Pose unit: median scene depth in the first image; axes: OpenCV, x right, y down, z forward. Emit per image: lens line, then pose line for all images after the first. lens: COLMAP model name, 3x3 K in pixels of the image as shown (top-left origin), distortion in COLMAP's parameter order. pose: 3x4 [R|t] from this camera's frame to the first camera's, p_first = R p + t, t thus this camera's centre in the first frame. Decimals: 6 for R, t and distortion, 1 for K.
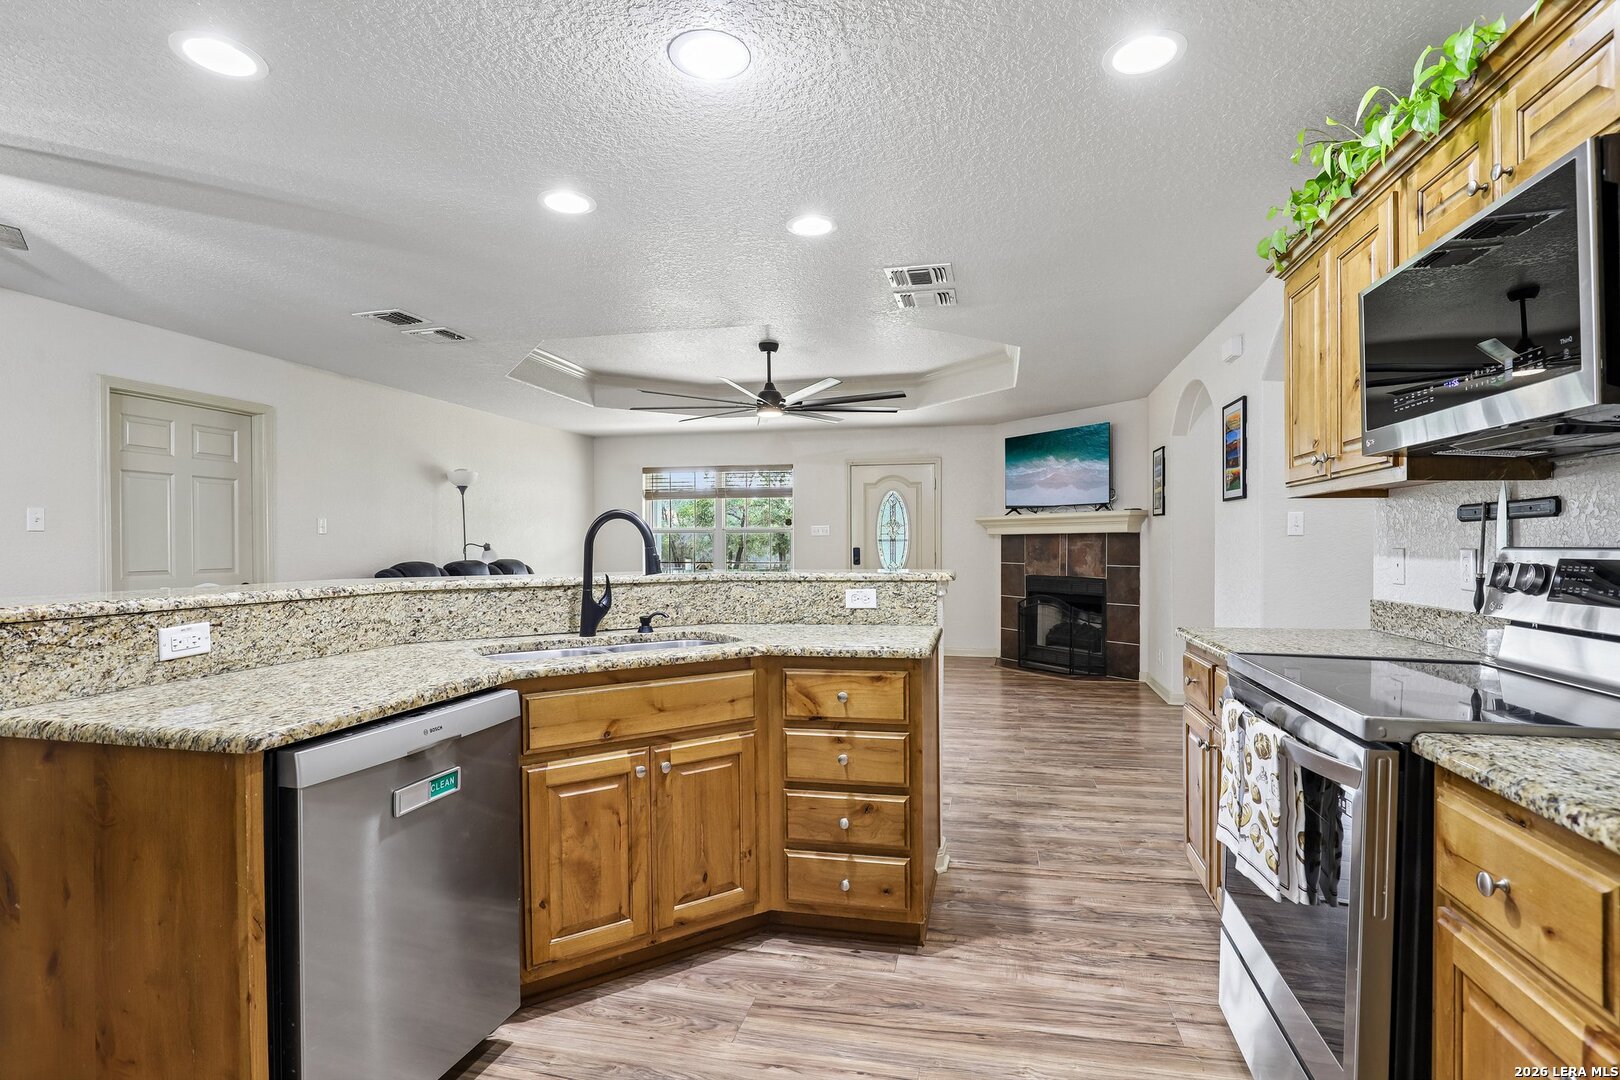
lens RADIAL K [[792.6, 0, 810.0], [0, 792.6, 540.0], [0, 0, 1]] dist [-0.001411, -0.000131]
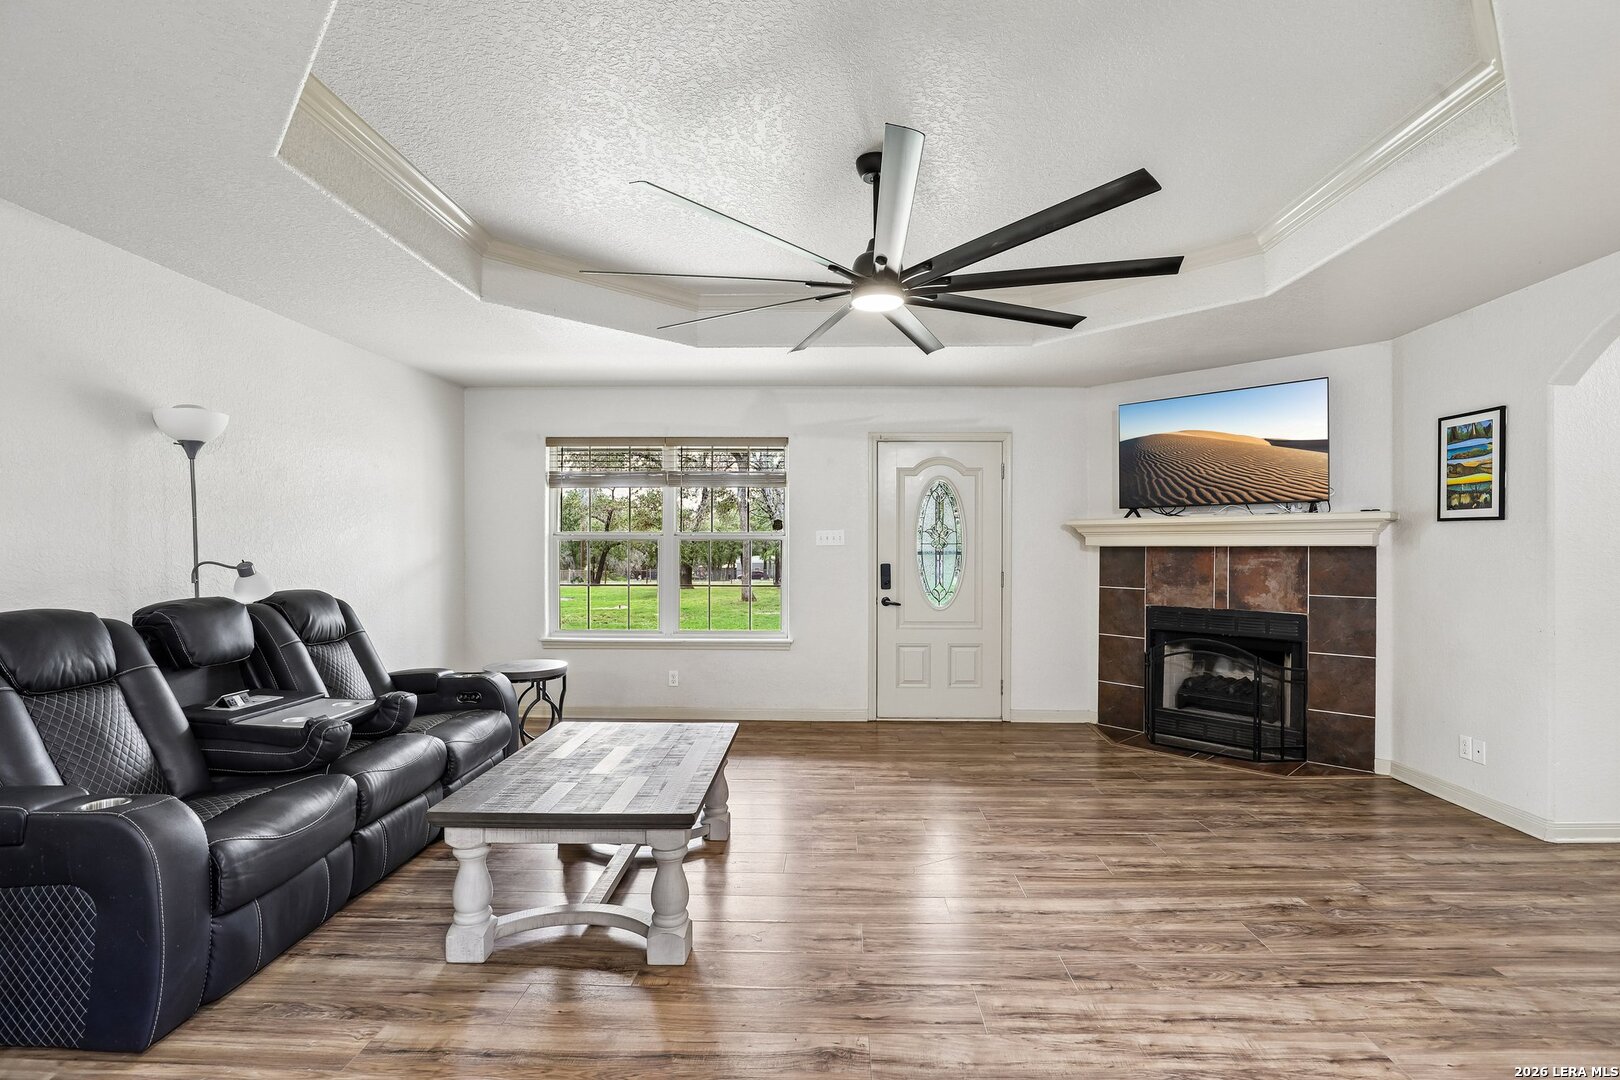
lens RADIAL K [[749.6, 0, 822.3], [0, 749.6, 542.8], [0, 0, 1]] dist [-0.042069, 0.008654]
pose [[0.977485, 0.006467, 0.210907, -0.149093], [-0.006163, 0.999979, -0.002100, -0.007577], [-0.210917, 0.000753, 0.977504, 0.459596]]
